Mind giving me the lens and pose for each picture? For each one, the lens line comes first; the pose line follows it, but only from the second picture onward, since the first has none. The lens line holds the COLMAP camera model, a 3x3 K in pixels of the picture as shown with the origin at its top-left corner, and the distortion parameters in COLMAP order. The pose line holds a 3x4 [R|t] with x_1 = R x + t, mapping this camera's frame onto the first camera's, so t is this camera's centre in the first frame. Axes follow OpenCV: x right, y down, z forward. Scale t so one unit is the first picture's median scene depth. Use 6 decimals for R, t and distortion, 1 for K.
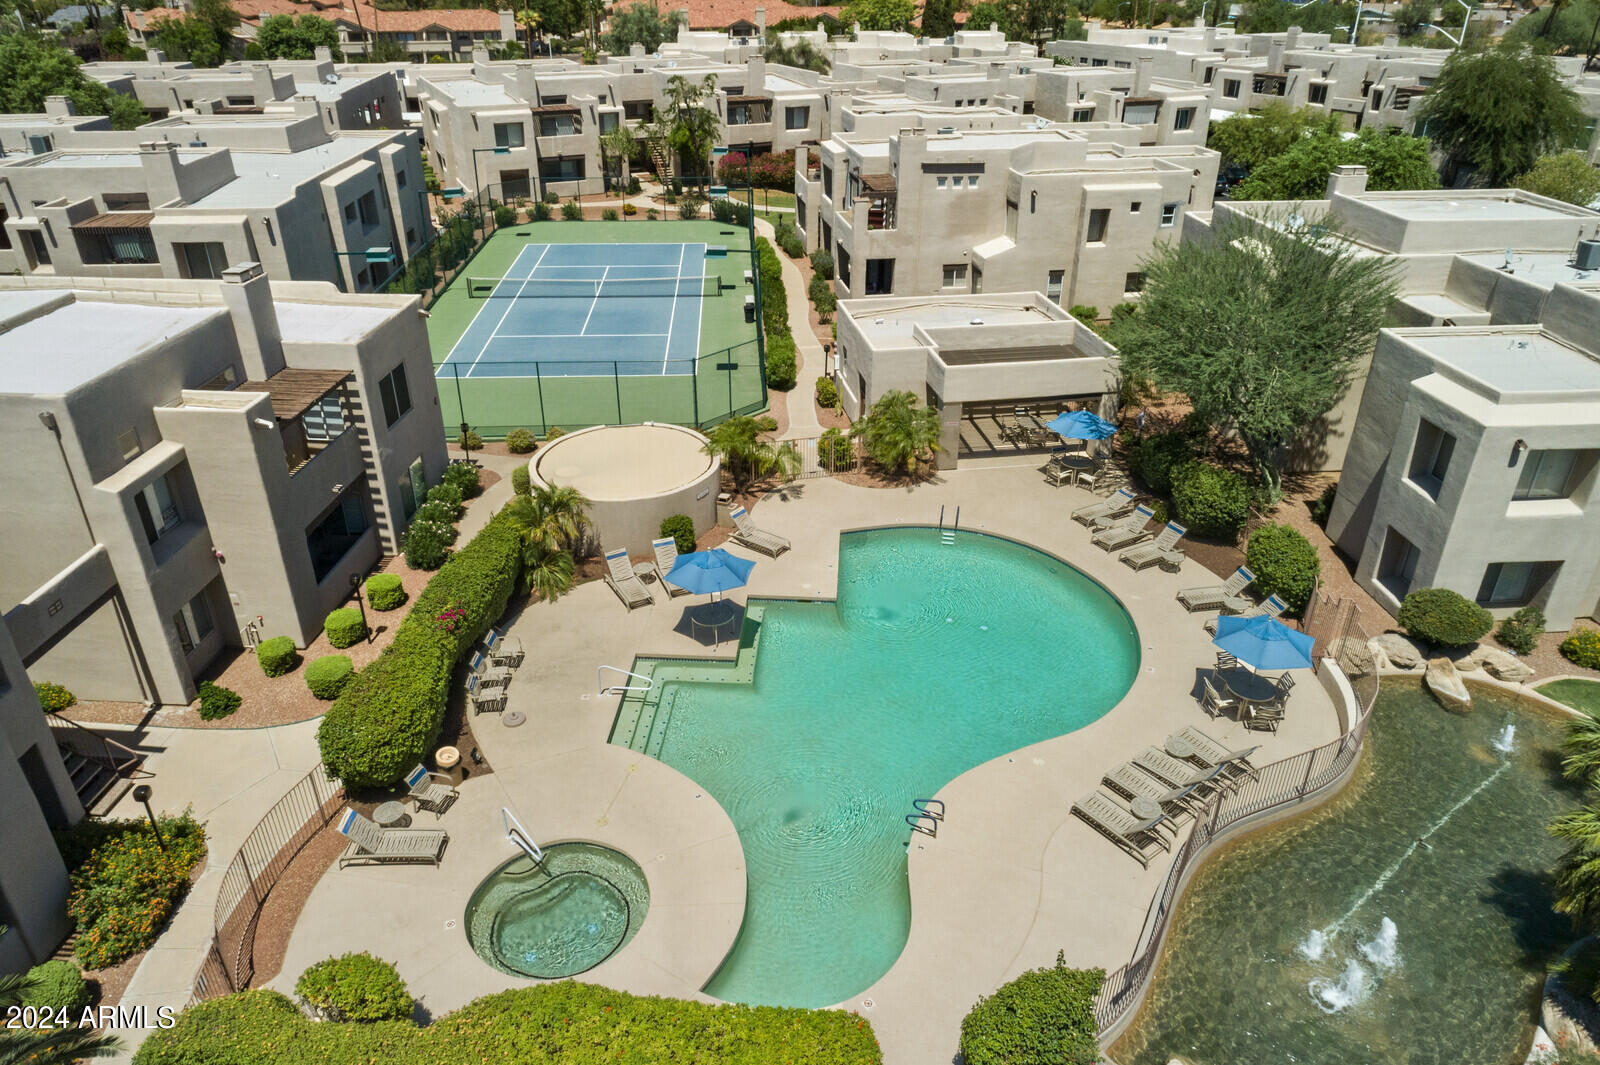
lens RADIAL K [[1064.4, 0, 796.4], [0, 1064.4, 531.2], [0, 0, 1]] dist [-0.008709, 0.008150]
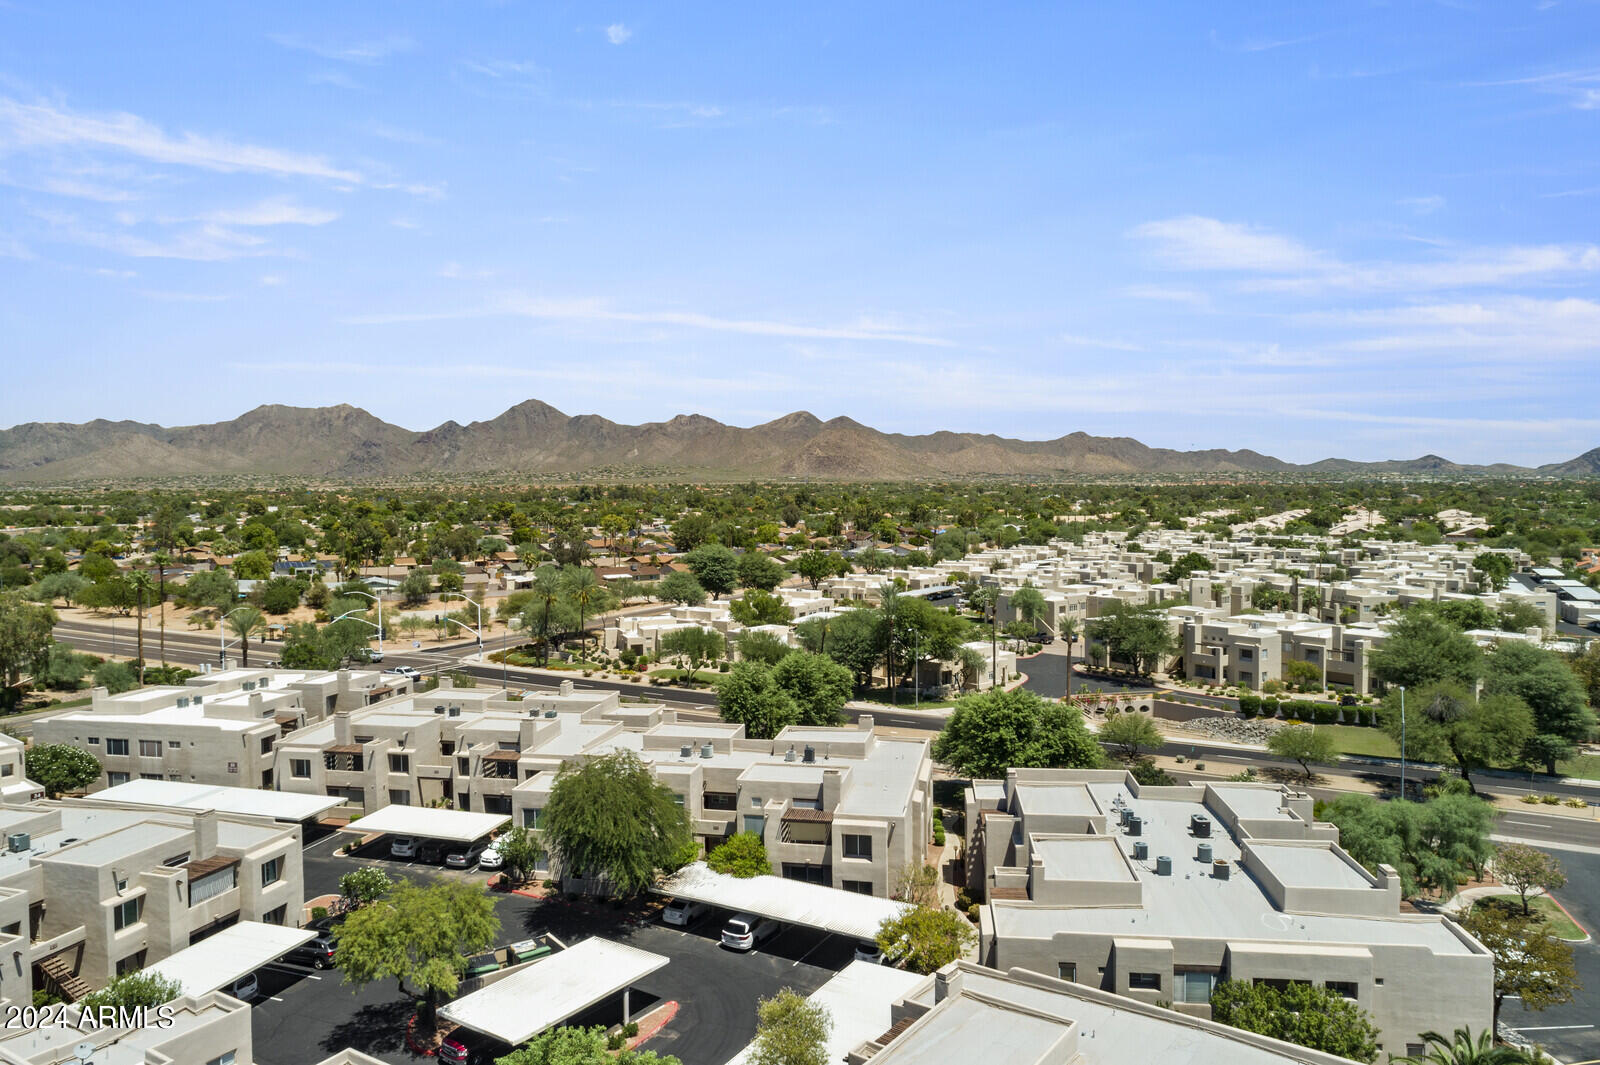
lens RADIAL K [[1061.2, 0, 800.0], [0, 1061.2, 532.5], [0, 0, 1]] dist [-0.000991, -0.000840]
pose [[0.654906, -0.038133, 0.754747, 0.038126], [0.366066, 0.889740, -0.272688, -0.294352], [-0.661130, 0.454873, 0.596655, 0.169843]]
